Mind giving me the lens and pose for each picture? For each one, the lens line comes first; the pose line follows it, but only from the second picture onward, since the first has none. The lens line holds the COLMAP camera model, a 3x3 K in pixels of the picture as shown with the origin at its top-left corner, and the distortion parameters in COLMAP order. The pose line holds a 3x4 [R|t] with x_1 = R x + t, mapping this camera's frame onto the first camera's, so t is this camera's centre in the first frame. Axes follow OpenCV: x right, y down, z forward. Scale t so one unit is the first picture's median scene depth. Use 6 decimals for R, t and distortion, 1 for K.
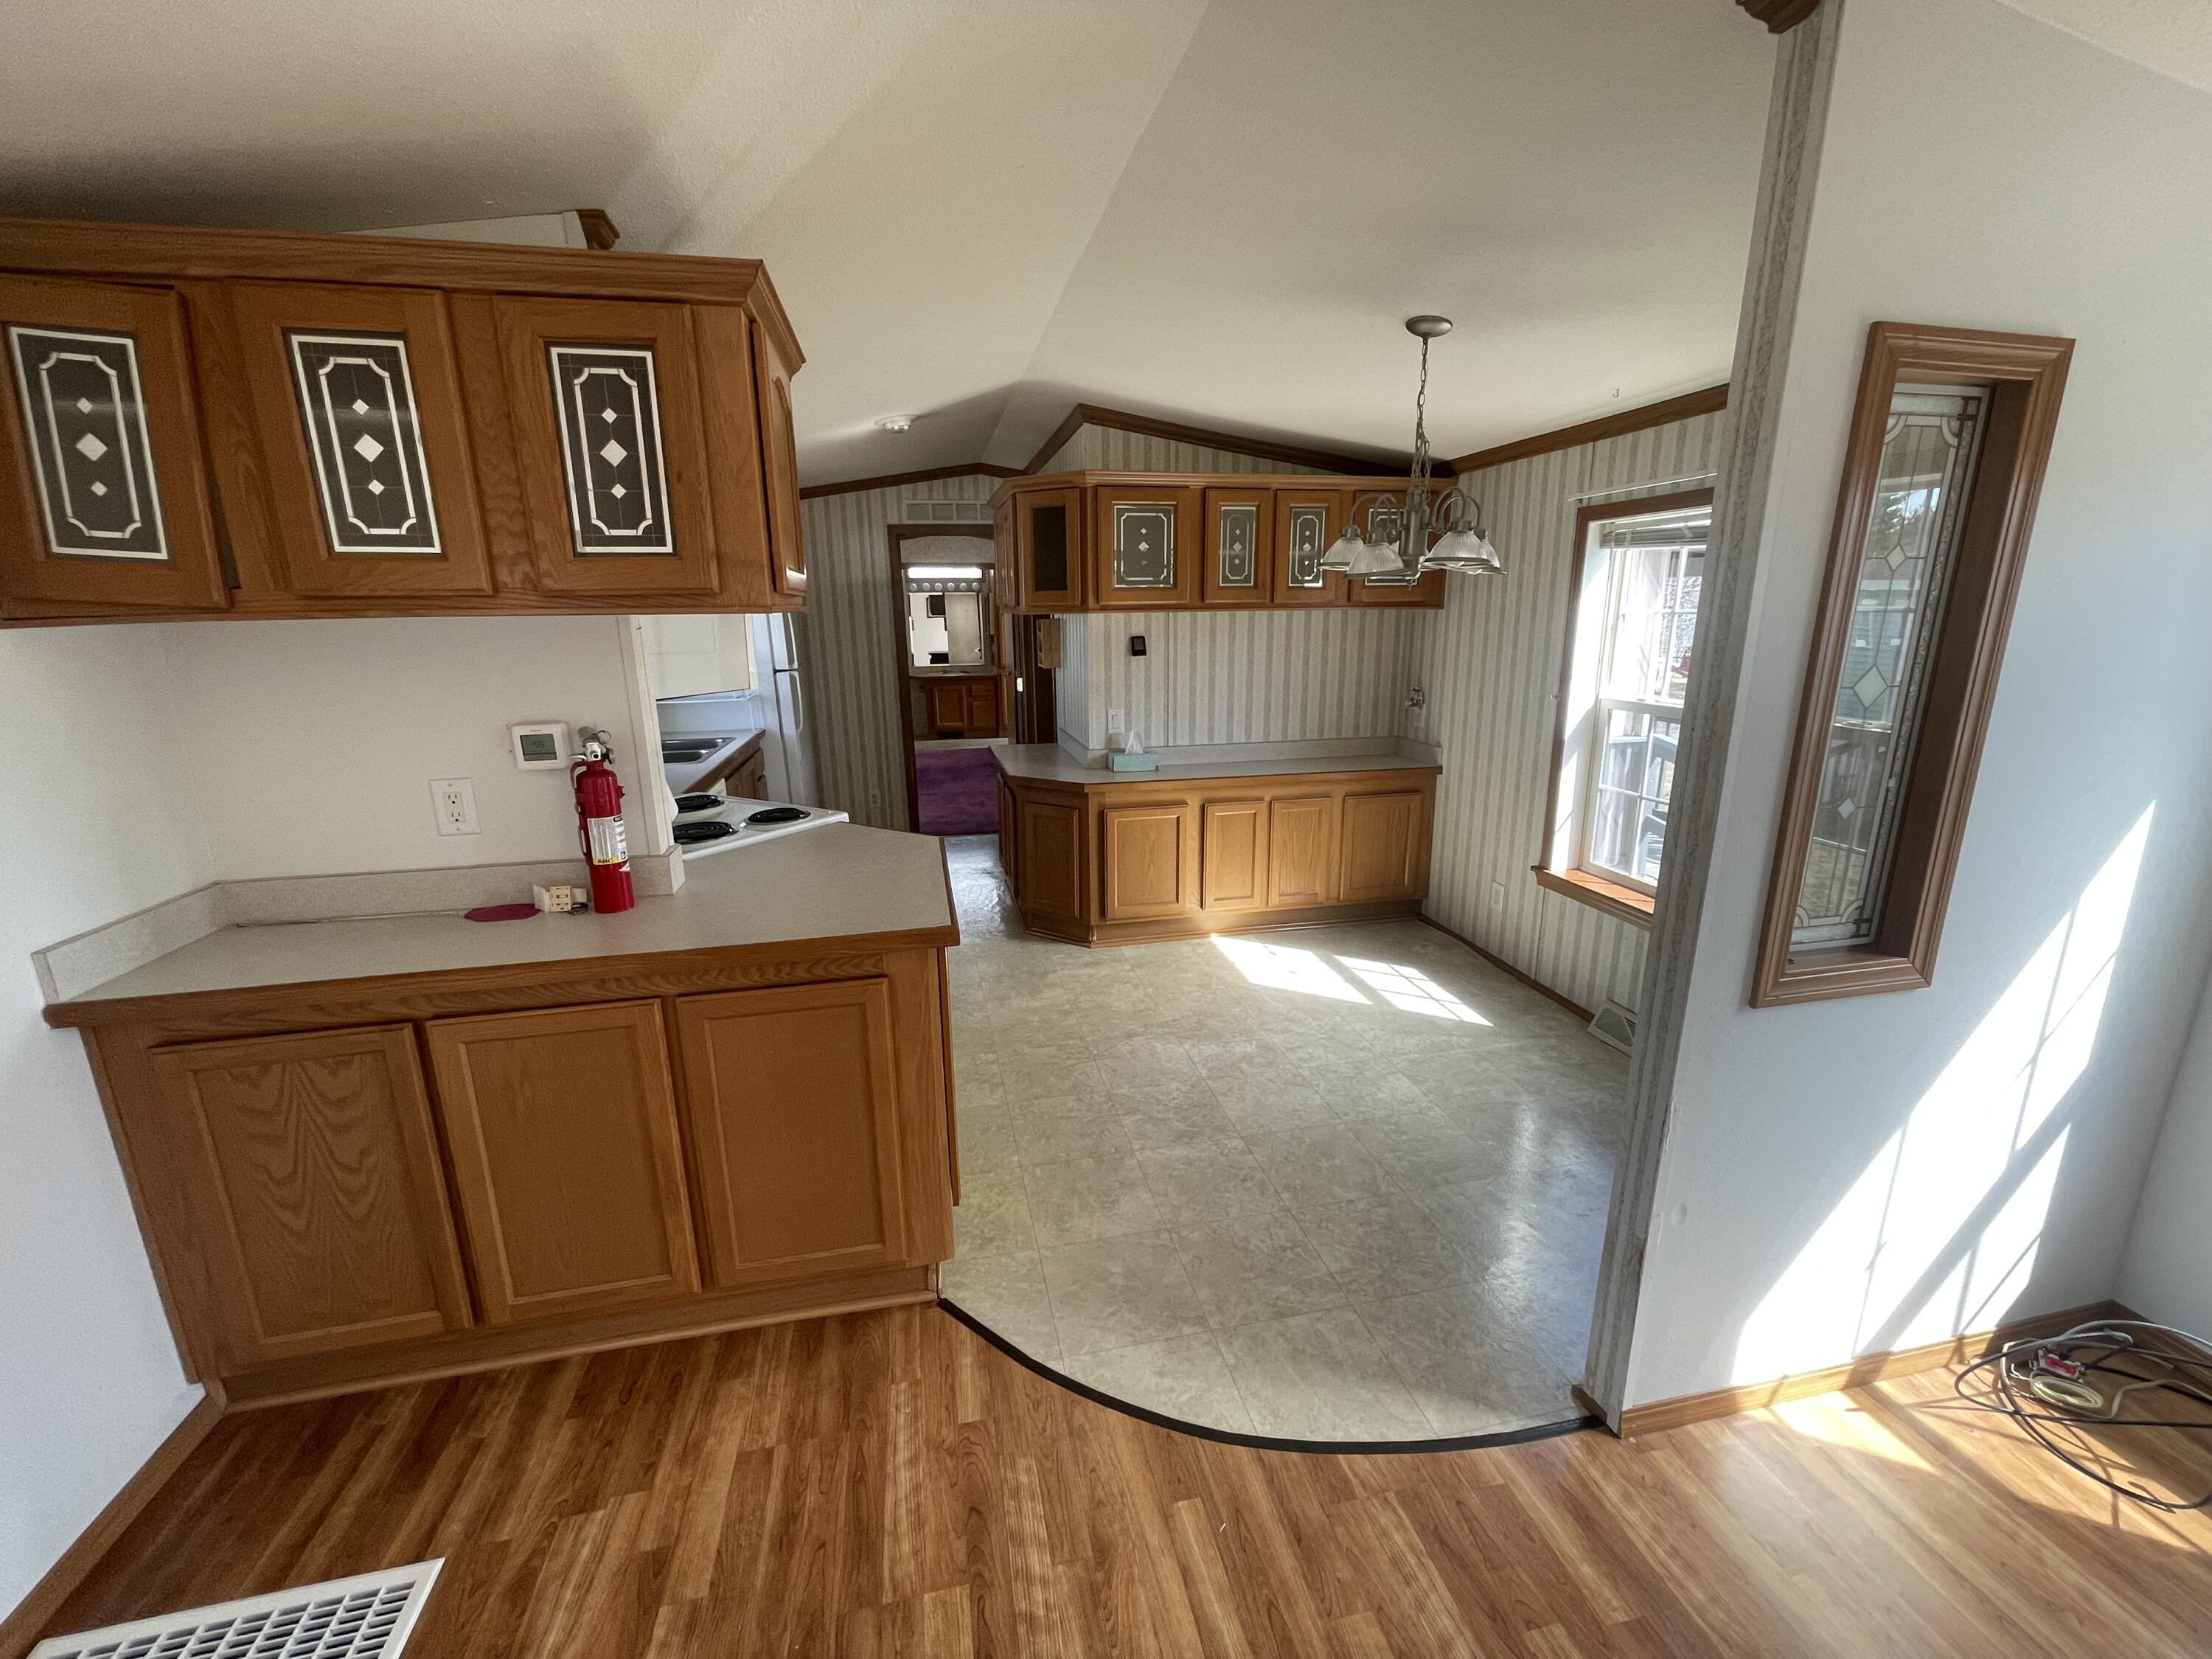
lens RADIAL K [[891.0, 0, 1100.7], [0, 891.0, 829.3], [0, 0, 1]] dist [-0.003298, 0.004253]
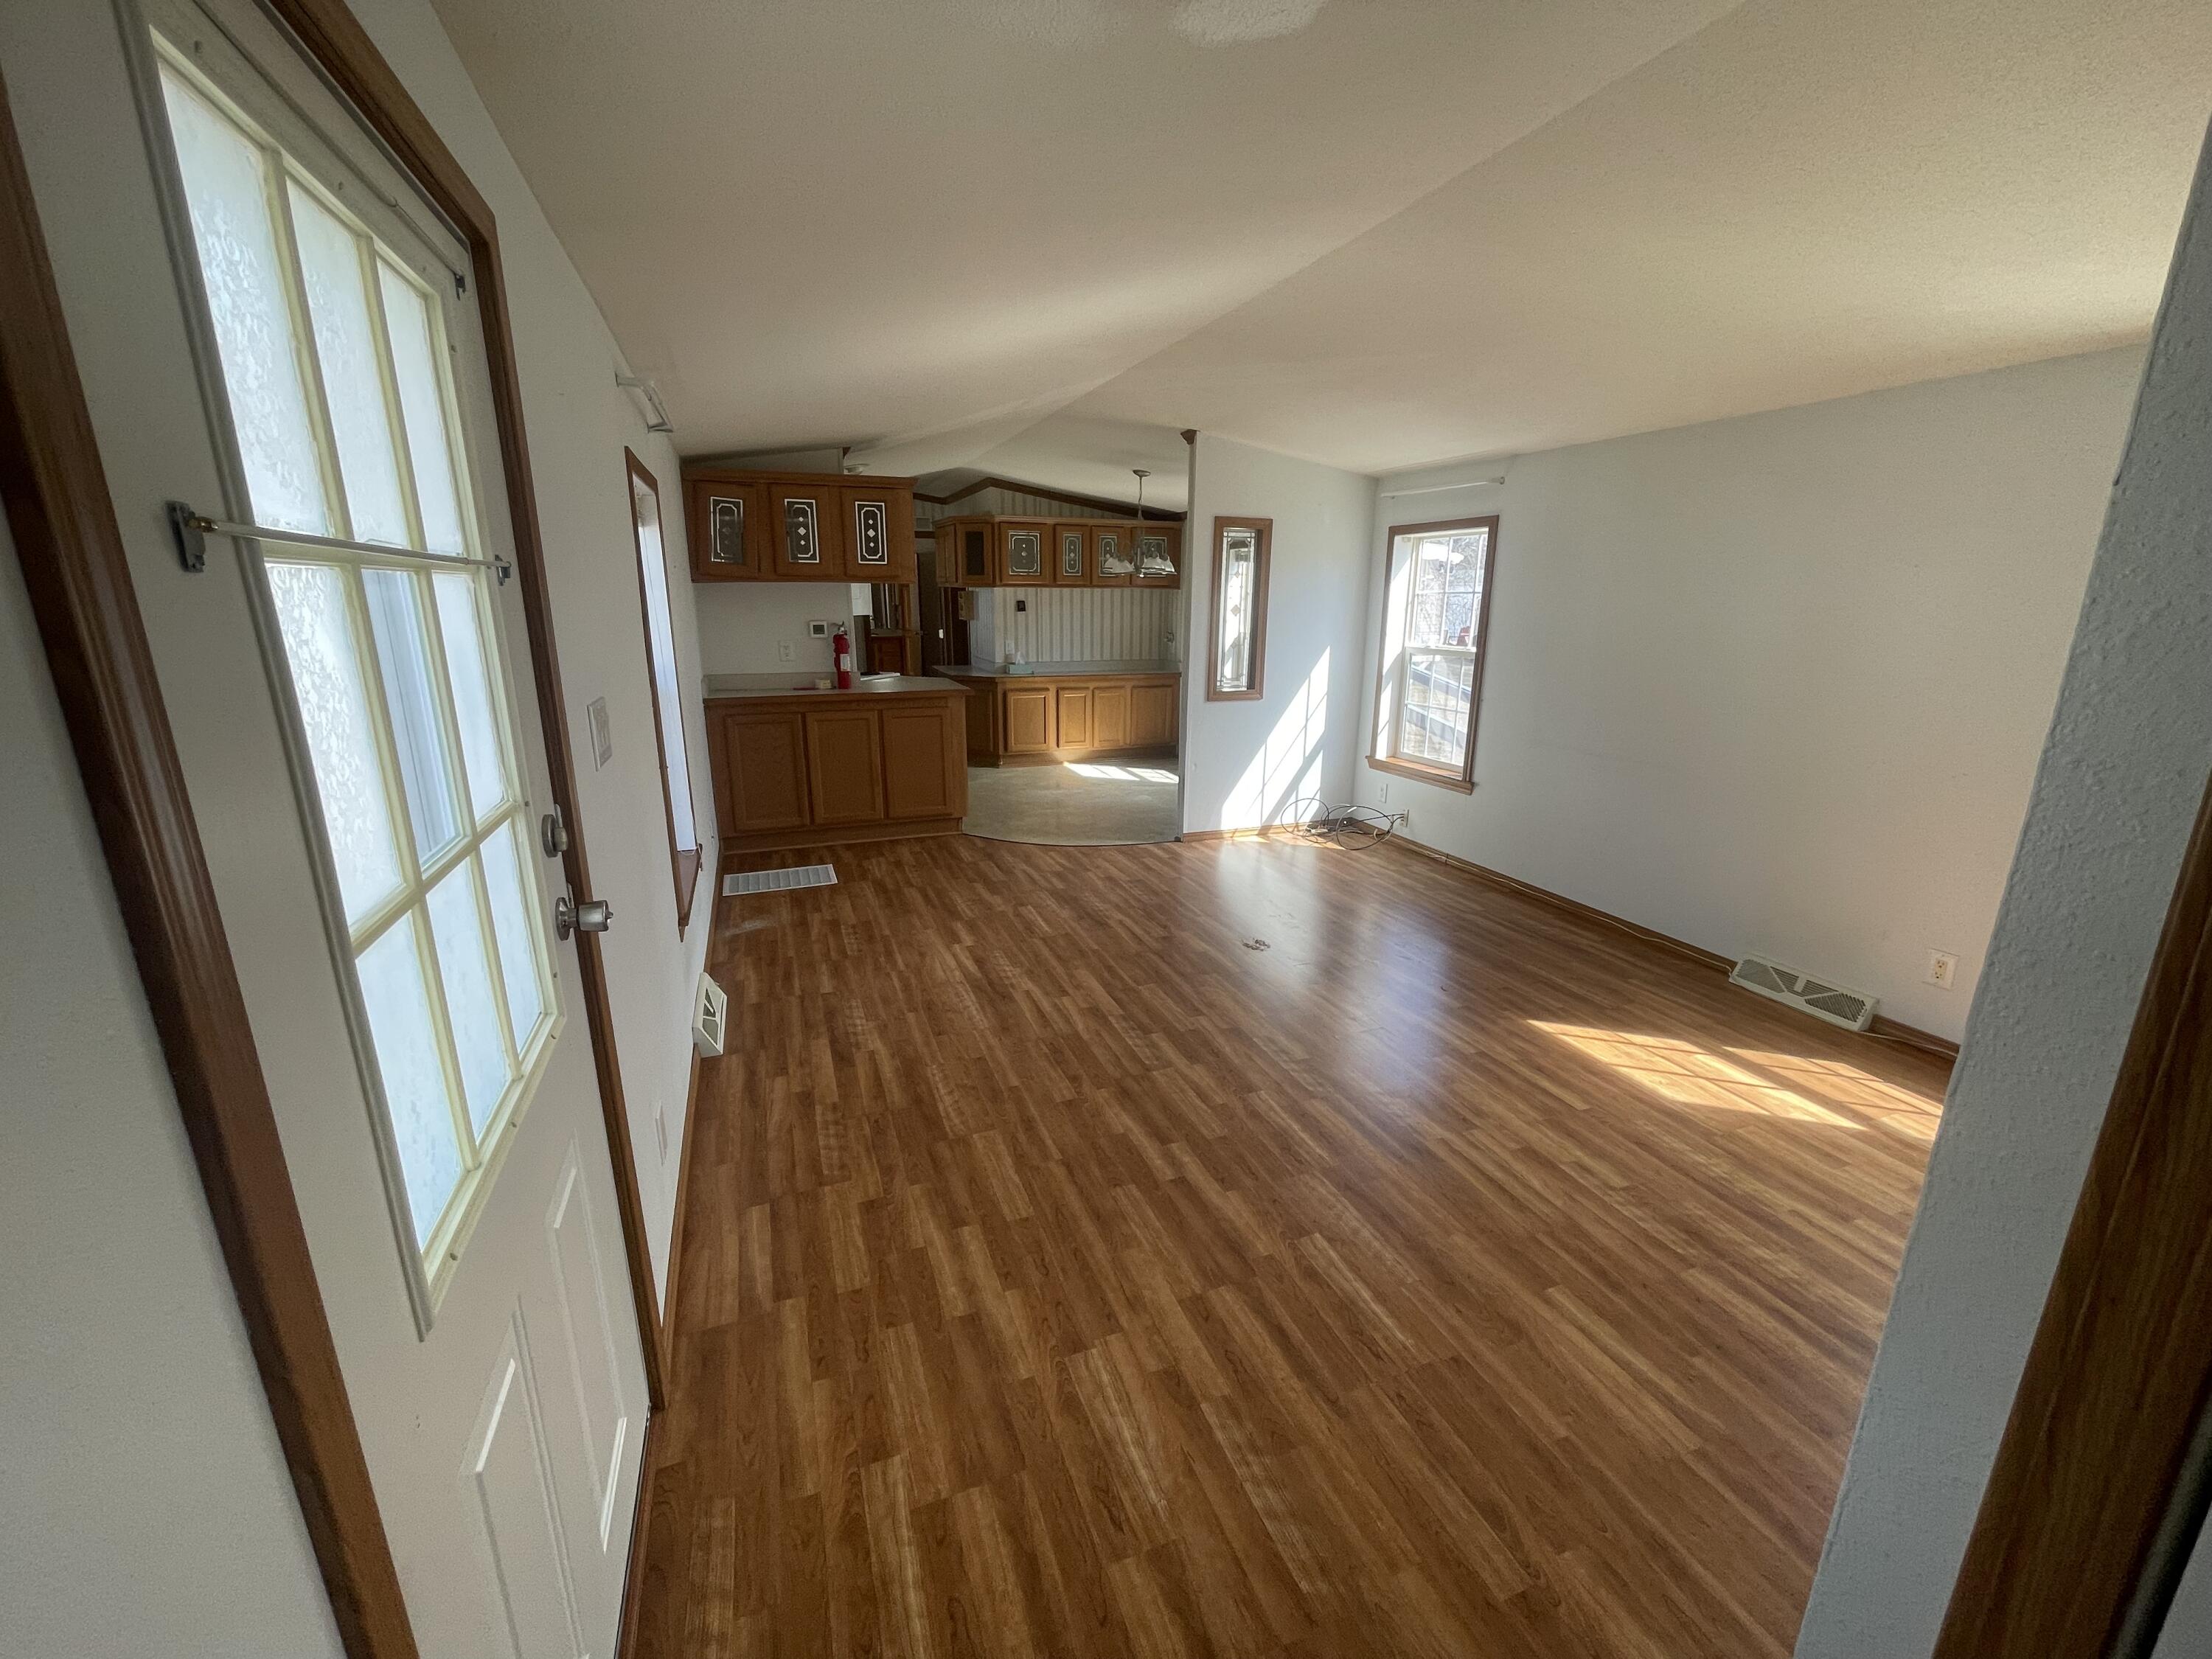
lens RADIAL K [[891.0, 0, 1100.7], [0, 891.0, 829.3], [0, 0, 1]] dist [-0.003298, 0.004253]
pose [[0.988315, -0.021338, 0.150924, -0.090660], [0.018366, 0.999610, 0.021060, 0.239703], [-0.151314, -0.018042, 0.988321, -0.932400]]
